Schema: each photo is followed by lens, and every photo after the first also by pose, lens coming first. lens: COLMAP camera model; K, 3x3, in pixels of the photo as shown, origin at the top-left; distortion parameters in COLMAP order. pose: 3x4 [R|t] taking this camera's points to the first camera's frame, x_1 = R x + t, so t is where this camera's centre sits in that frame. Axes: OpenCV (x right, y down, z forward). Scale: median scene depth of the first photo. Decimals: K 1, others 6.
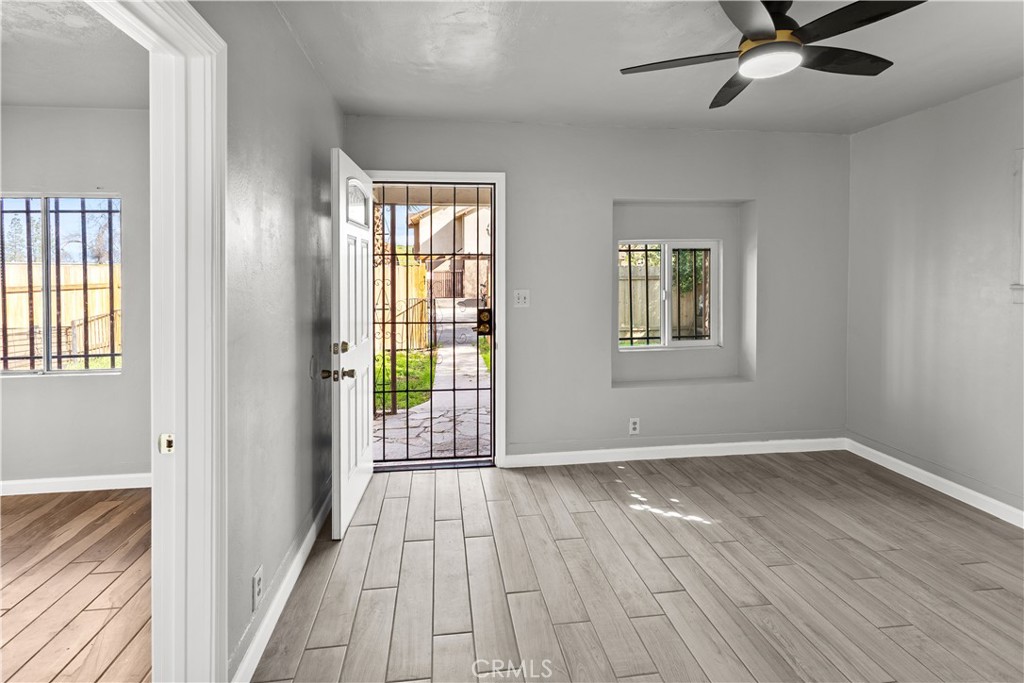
lens RADIAL K [[505.4, 0, 519.0], [0, 505.4, 284.8], [0, 0, 1]] dist [0.007877, 0.003365]
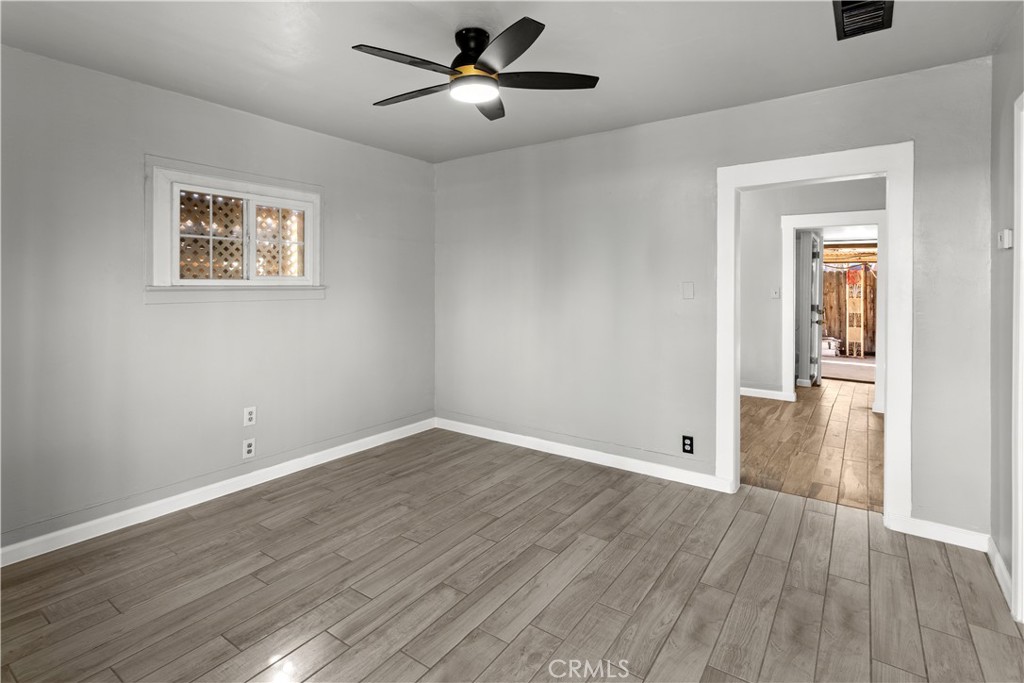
lens RADIAL K [[505.4, 0, 501.6], [0, 505.4, 283.9], [0, 0, 1]] dist [0.007877, 0.003365]
pose [[-0.707942, -0.005218, 0.706252, -0.246452], [0.011824, 0.999745, 0.019239, -0.015582], [-0.706172, 0.021971, -0.707699, 1.179651]]
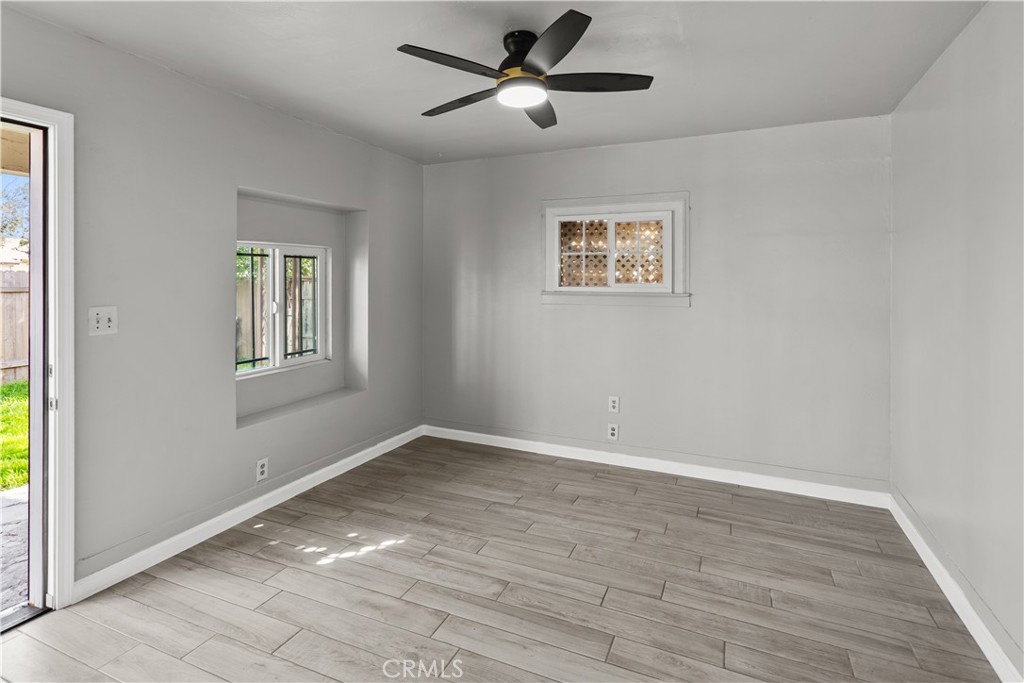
lens RADIAL K [[505.4, 0, 502.6], [0, 505.4, 287.9], [0, 0, 1]] dist [0.007877, 0.003365]
pose [[0.549121, -0.003738, 0.835735, -0.306809], [0.014757, 0.999877, -0.005224, -0.004519], [-0.835613, 0.015202, 0.549108, 0.283538]]
